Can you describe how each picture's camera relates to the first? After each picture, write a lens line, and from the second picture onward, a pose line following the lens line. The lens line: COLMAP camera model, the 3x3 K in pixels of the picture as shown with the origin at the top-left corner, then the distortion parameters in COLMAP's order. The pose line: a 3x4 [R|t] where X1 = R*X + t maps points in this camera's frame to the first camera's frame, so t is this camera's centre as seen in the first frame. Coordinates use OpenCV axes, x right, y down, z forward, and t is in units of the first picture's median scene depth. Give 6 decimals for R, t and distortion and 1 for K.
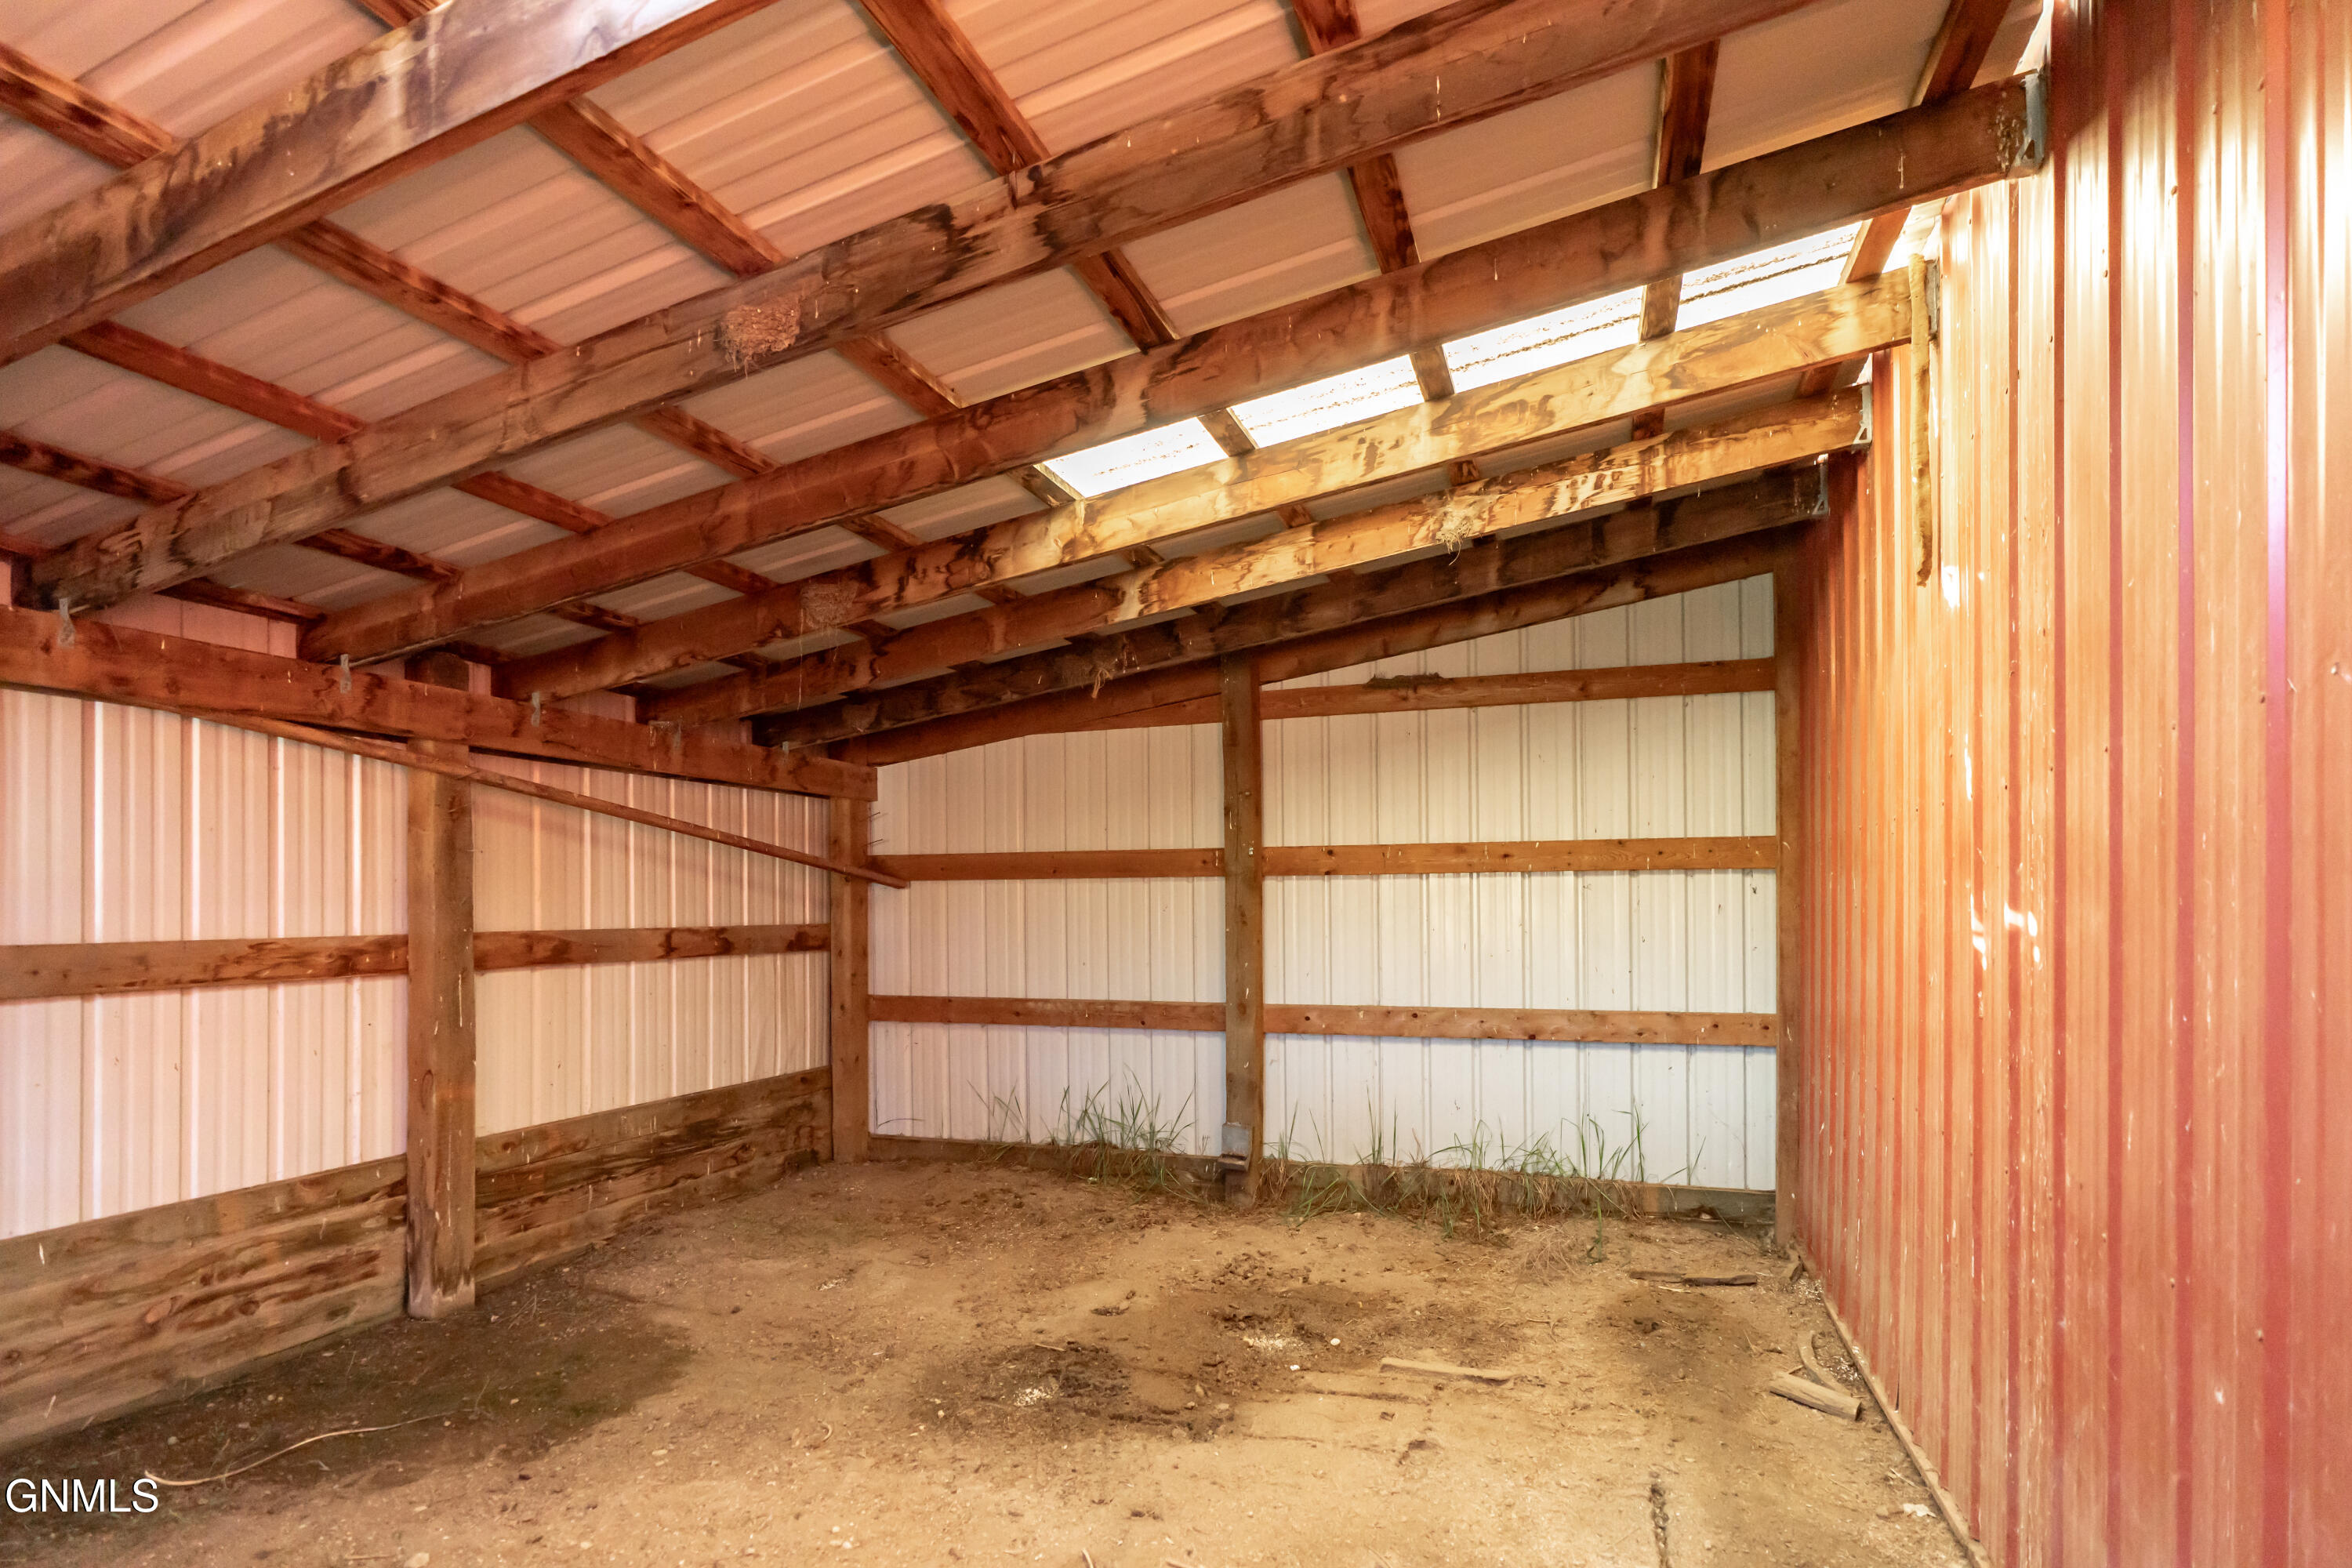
lens RADIAL K [[1177.3, 0, 1212.5], [0, 1177.3, 901.7], [0, 0, 1]] dist [-0.000238, 0.000711]
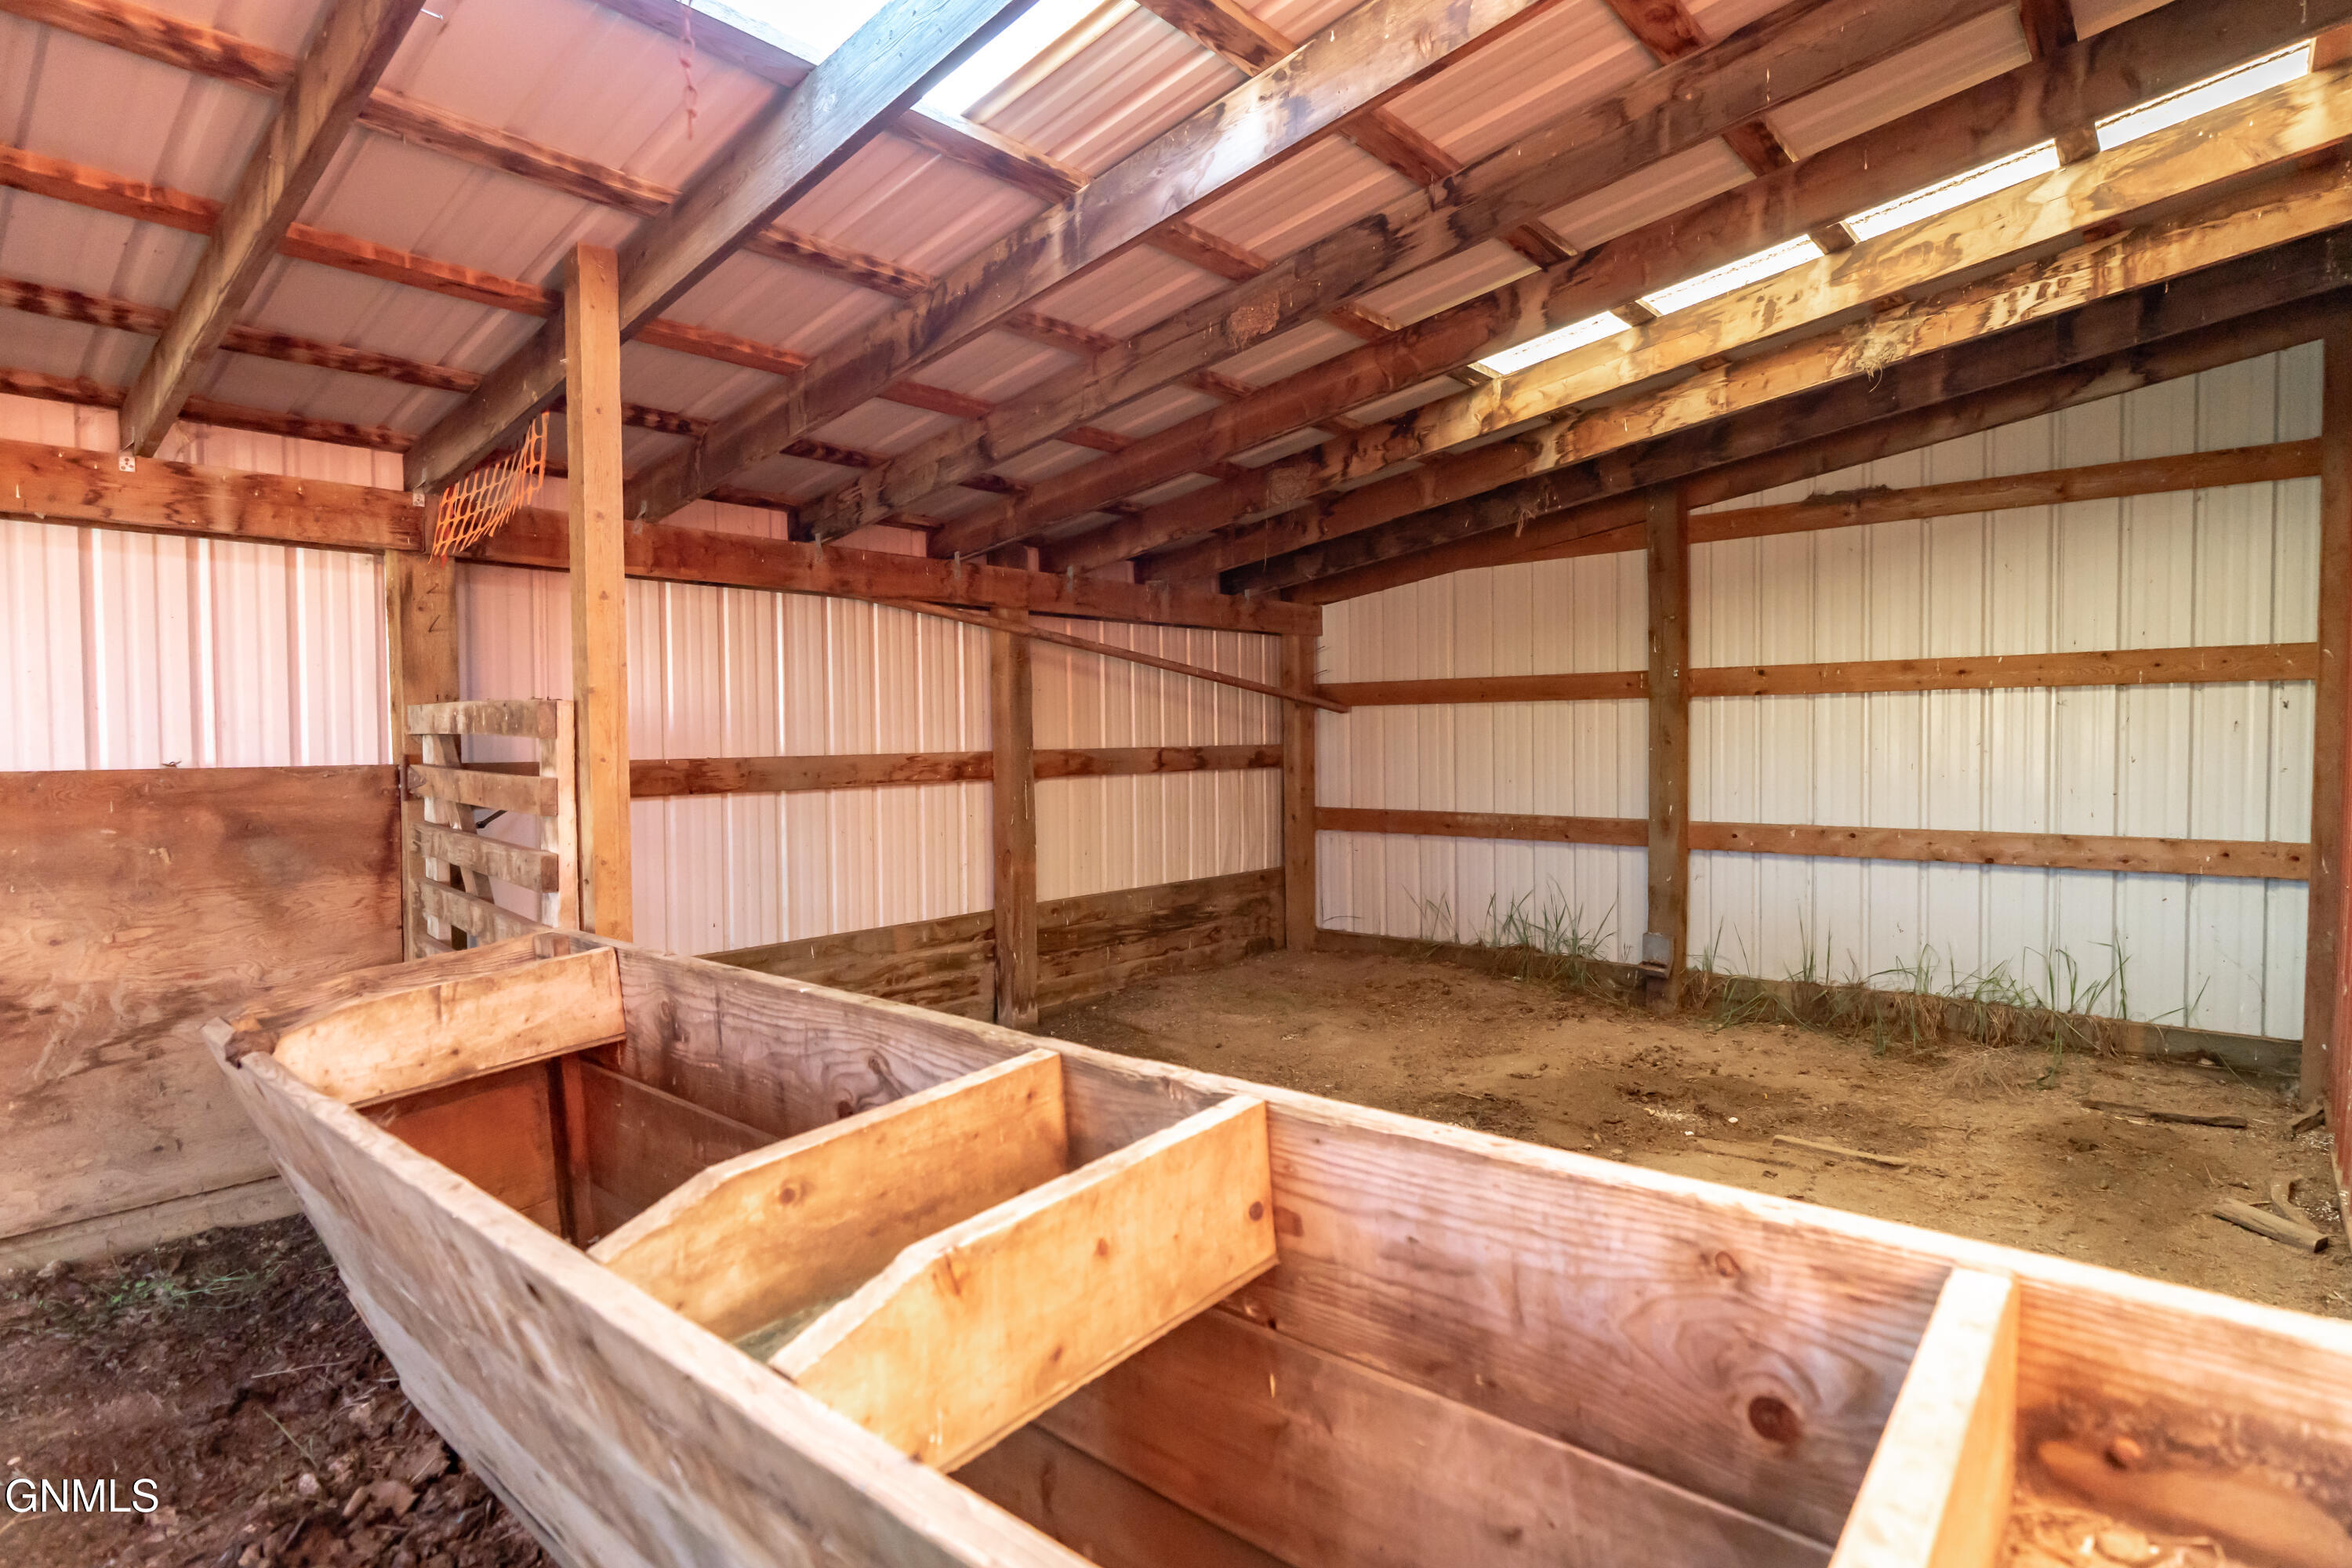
lens RADIAL K [[1192.3, 0, 1137.6], [0, 1192.3, 771.1], [0, 0, 1]] dist [-0.016902, 0.001173]
pose [[0.911048, 0.007937, -0.412224, 0.041887], [0.007897, 0.999295, 0.036693, 0.001373], [0.412225, -0.036685, 0.910343, -0.189602]]
